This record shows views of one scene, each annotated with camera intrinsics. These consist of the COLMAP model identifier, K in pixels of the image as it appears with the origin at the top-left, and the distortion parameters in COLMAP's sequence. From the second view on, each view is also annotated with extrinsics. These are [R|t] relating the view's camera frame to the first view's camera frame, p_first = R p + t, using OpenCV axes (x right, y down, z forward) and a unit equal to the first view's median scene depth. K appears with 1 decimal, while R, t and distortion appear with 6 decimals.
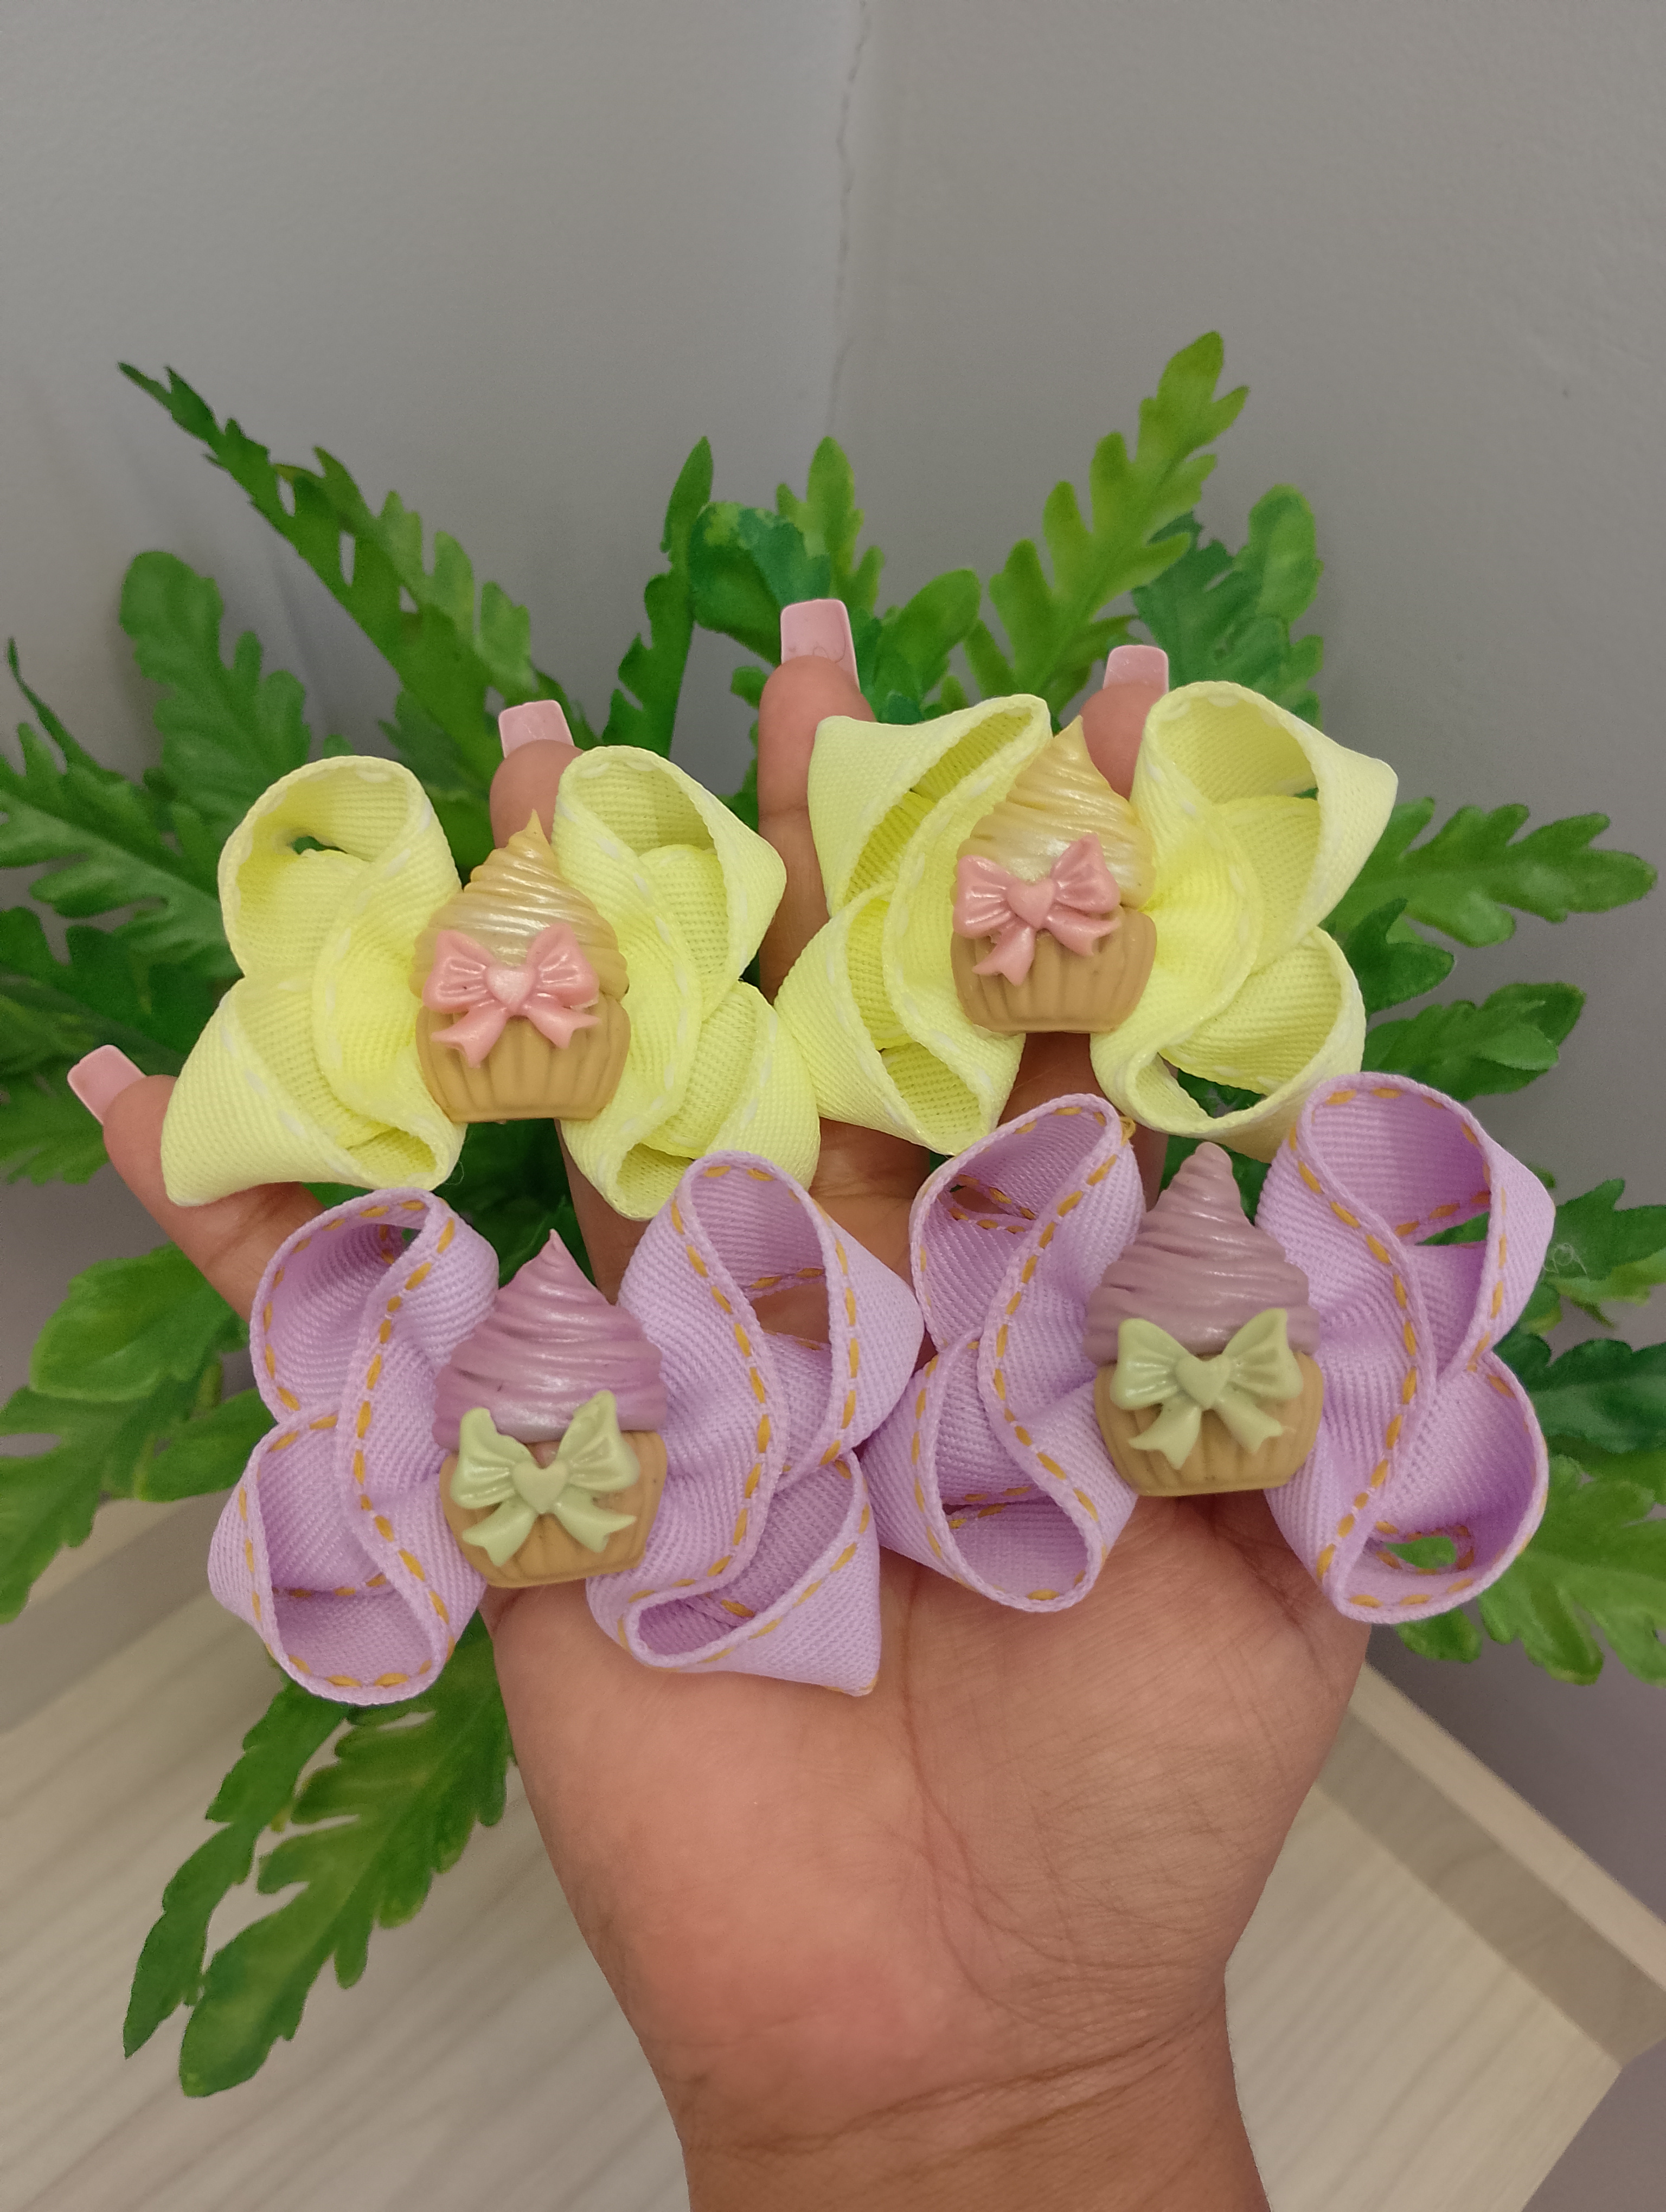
lens RADIAL K [[1867.0, 0, 849.7], [0, 1867.0, 1102.3], [0, 0, 1]] dist [0.059738, -0.106878]
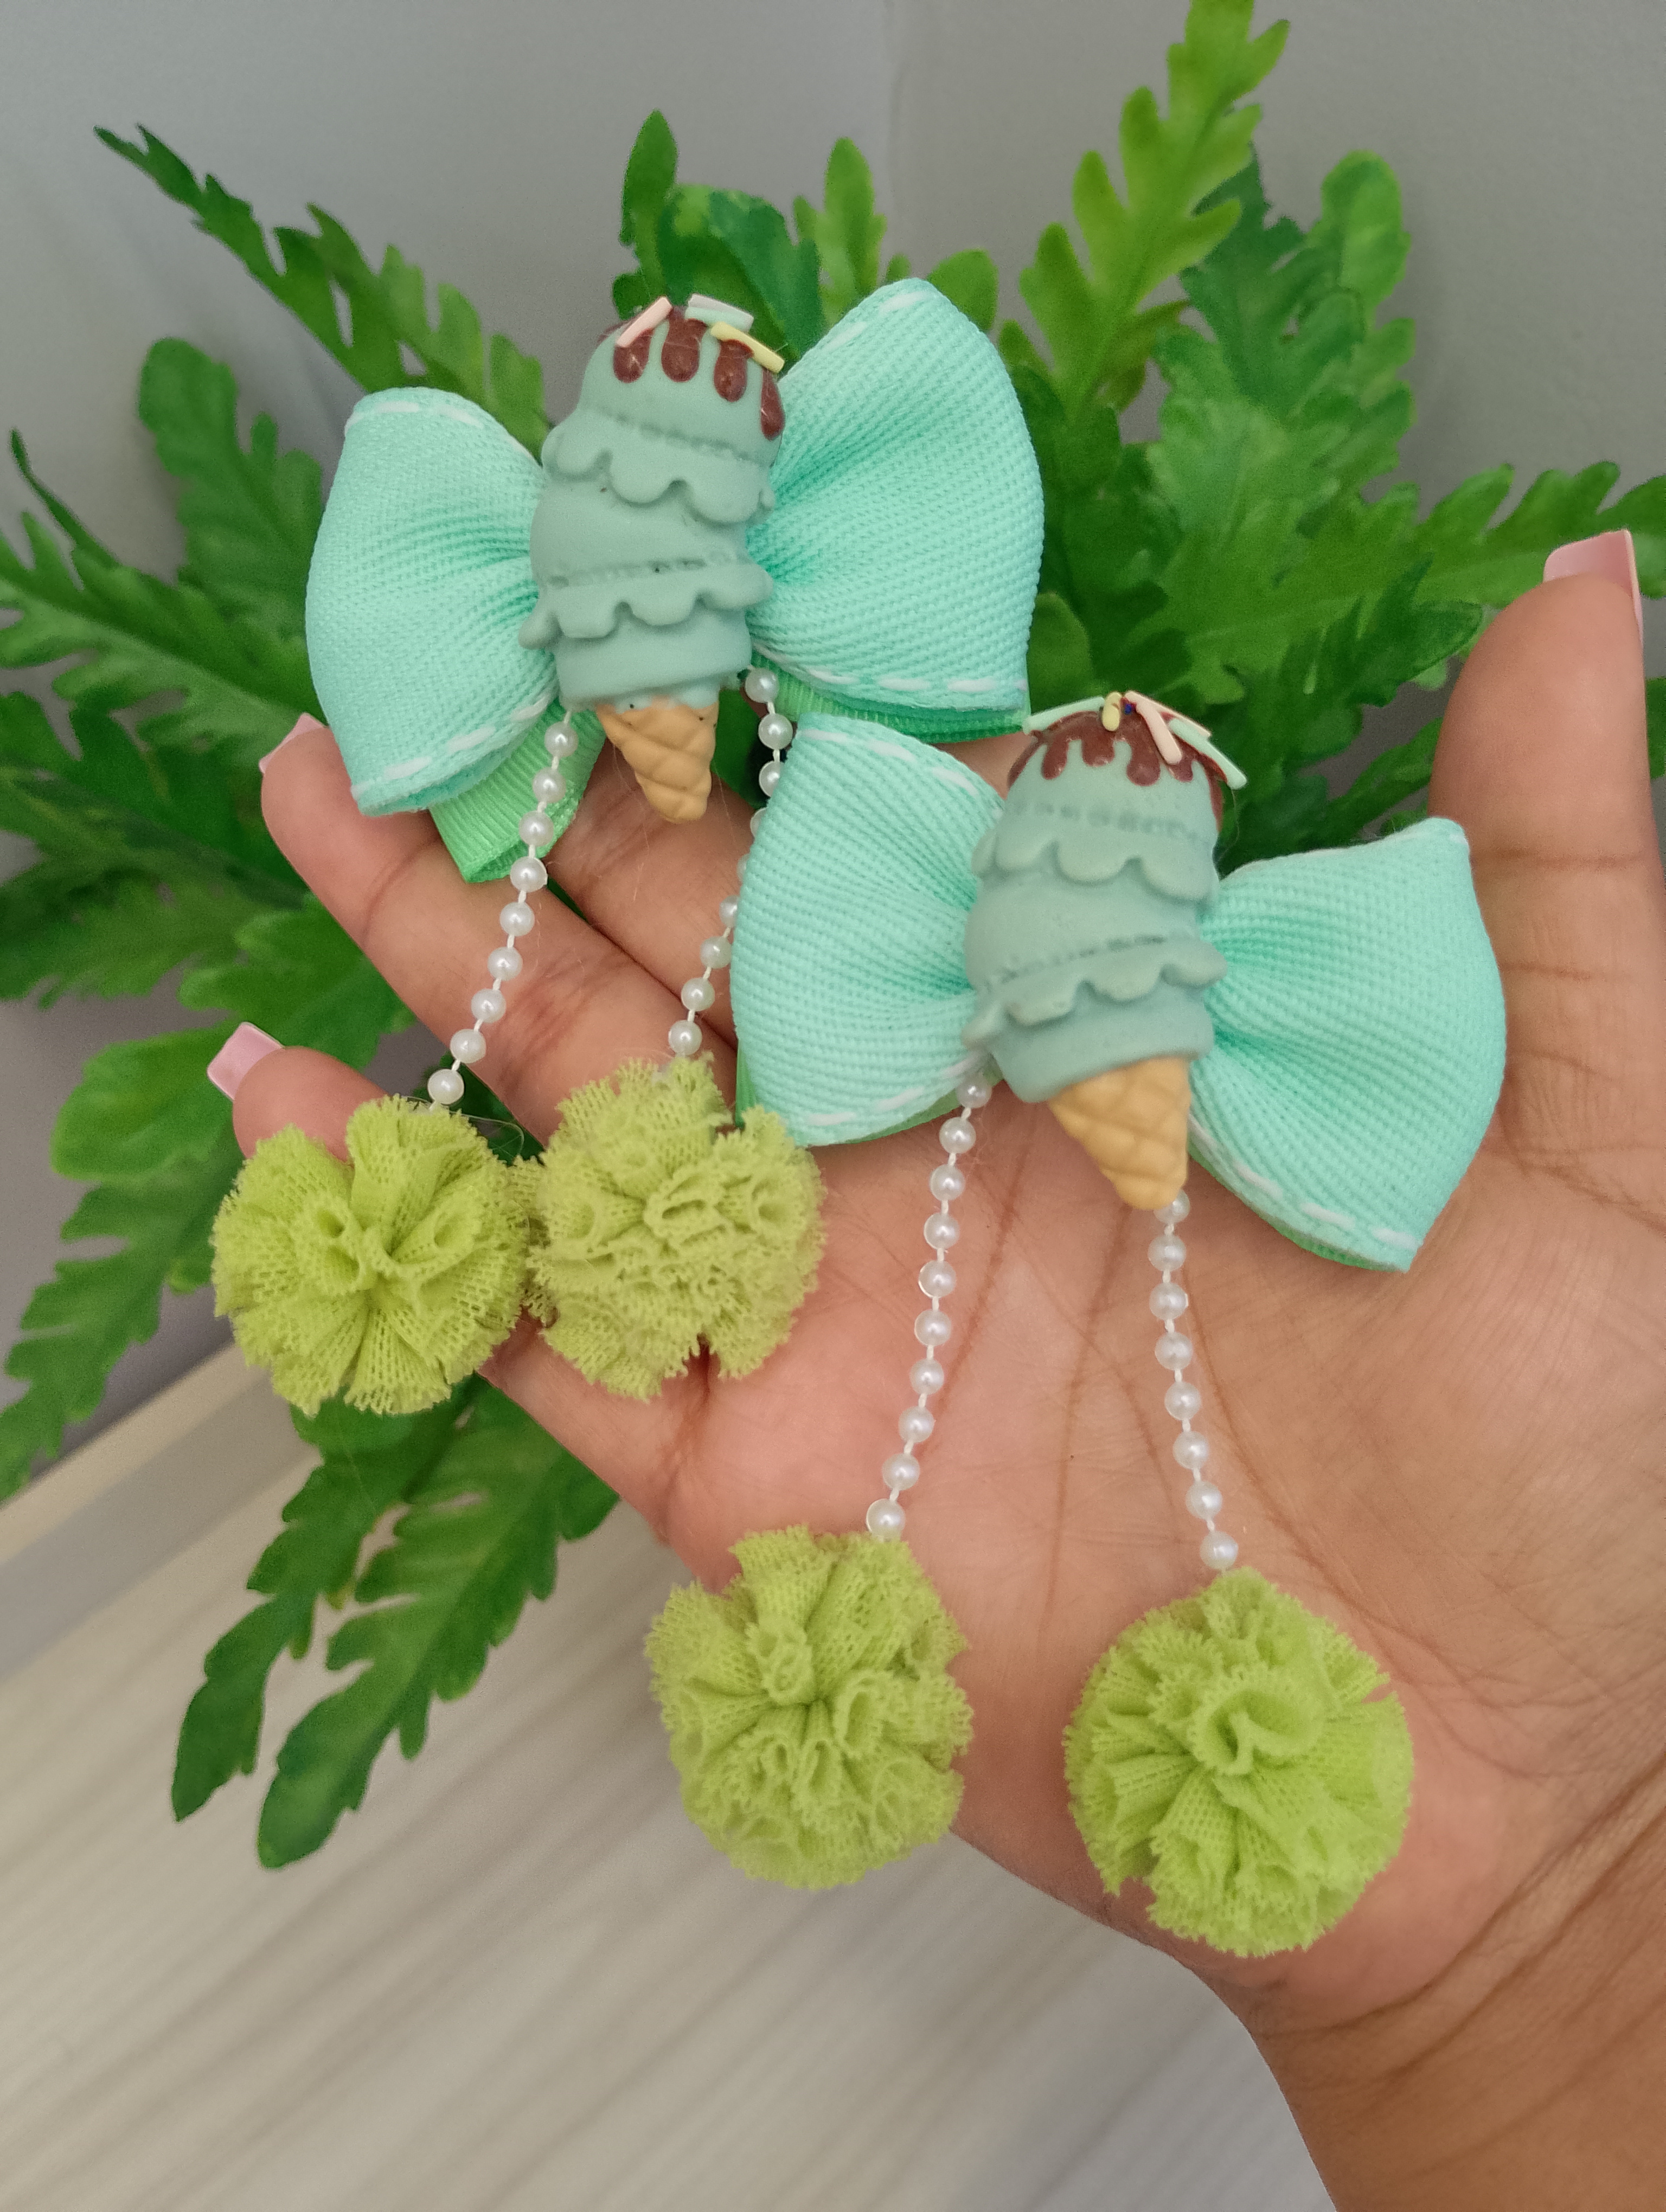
lens RADIAL K [[1889.0, 0, 853.6], [0, 1889.0, 1107.7], [0, 0, 1]] dist [0.071245, -0.155695]
pose [[0.992423, -0.044068, -0.114690, 0.086323], [0.052189, 0.996264, 0.068801, 0.059905], [0.111229, -0.074265, 0.991016, 0.044469]]
